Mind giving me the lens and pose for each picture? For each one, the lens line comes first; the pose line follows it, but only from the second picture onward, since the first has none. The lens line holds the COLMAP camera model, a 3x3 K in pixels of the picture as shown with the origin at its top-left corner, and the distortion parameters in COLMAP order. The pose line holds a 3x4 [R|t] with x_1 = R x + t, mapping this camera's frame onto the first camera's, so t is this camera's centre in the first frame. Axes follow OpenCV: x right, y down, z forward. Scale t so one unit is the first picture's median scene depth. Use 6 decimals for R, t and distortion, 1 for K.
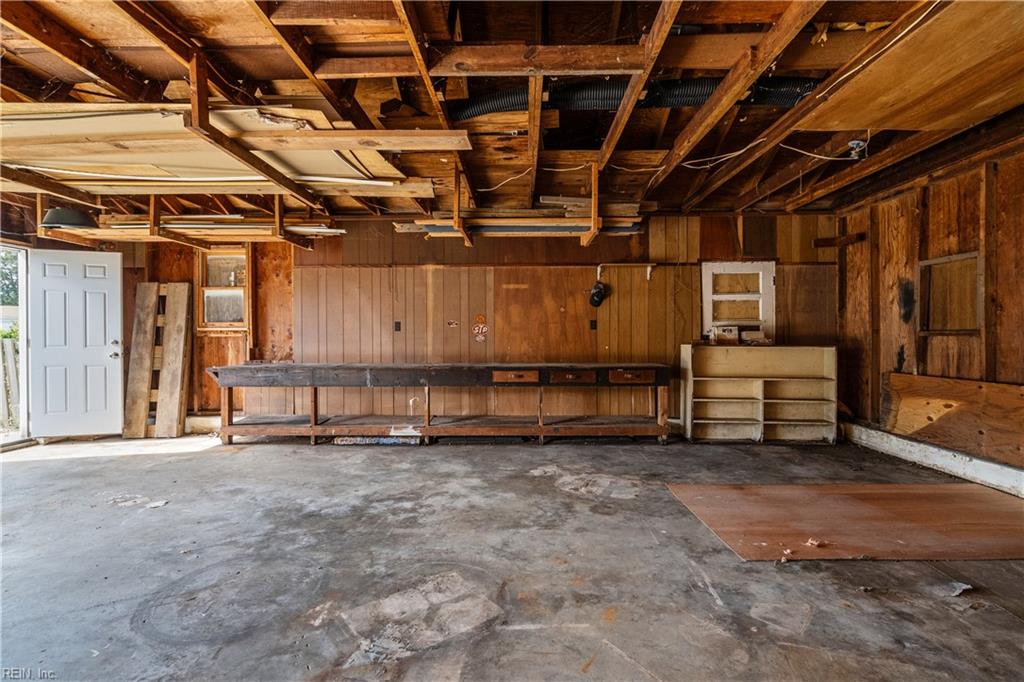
lens RADIAL K [[466.8, 0, 515.0], [0, 466.8, 340.2], [0, 0, 1]] dist [-0.004188, 0.001134]
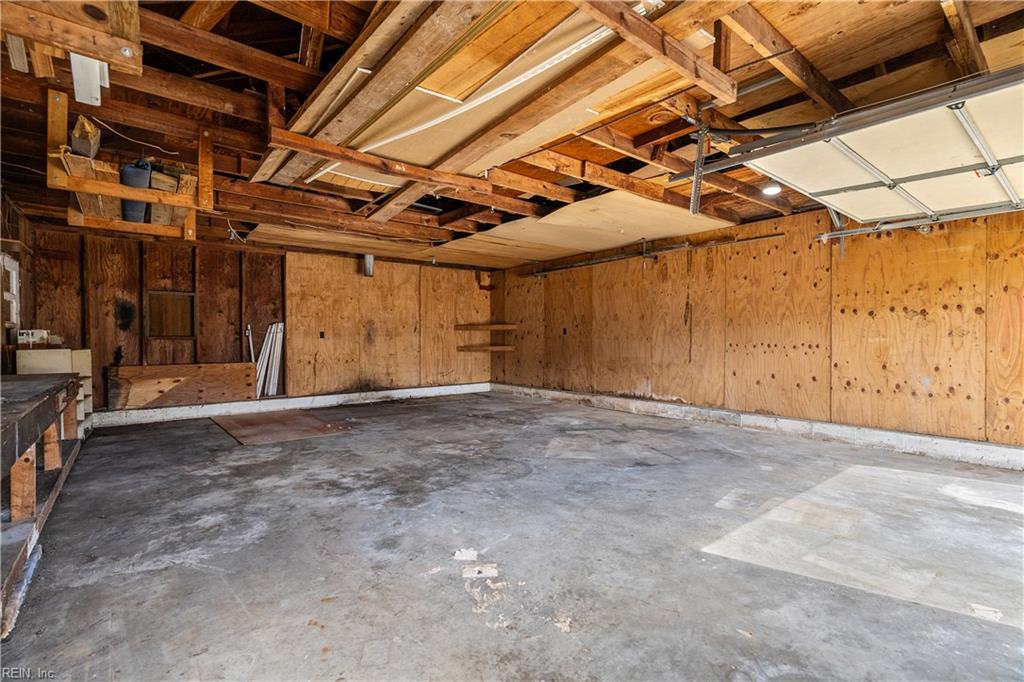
lens RADIAL K [[466.8, 0, 511.7], [0, 466.8, 340.5], [0, 0, 1]] dist [-0.004188, 0.001134]
pose [[-0.647805, 0.000018, 0.761806, -1.278826], [0.009875, 0.999916, 0.008373, -0.008738], [-0.761742, 0.012947, -0.647751, 1.306968]]
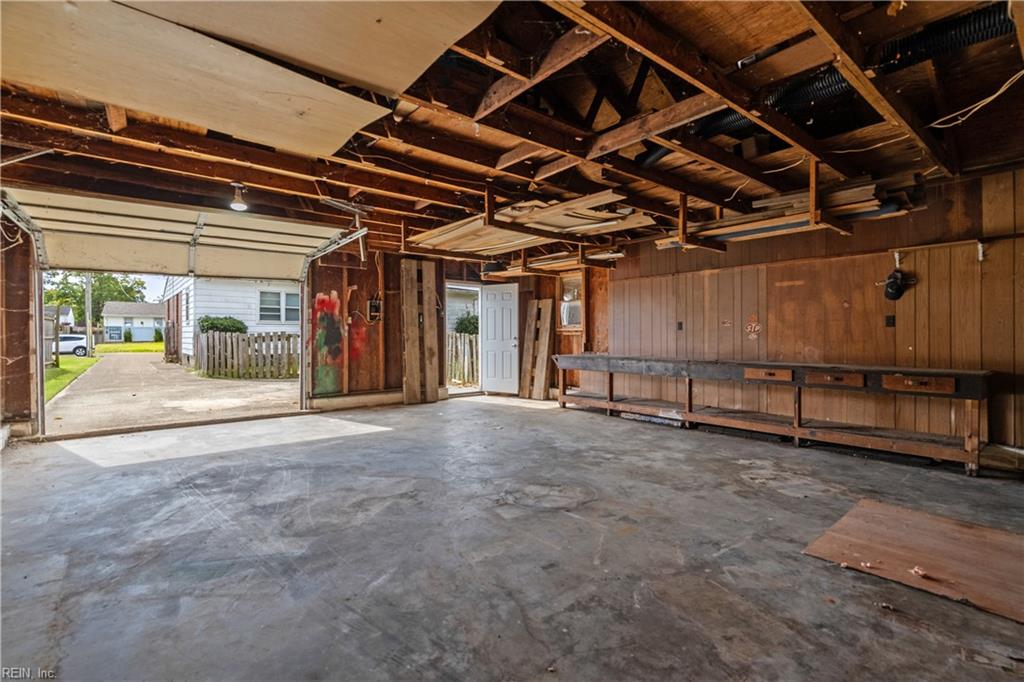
lens RADIAL K [[466.8, 0, 511.7], [0, 466.8, 338.8], [0, 0, 1]] dist [-0.004188, 0.001134]
pose [[0.643650, 0.008631, -0.765271, 0.579763], [-0.007438, 0.999960, 0.005021, -0.000555], [0.765284, 0.002461, 0.643688, -0.105722]]
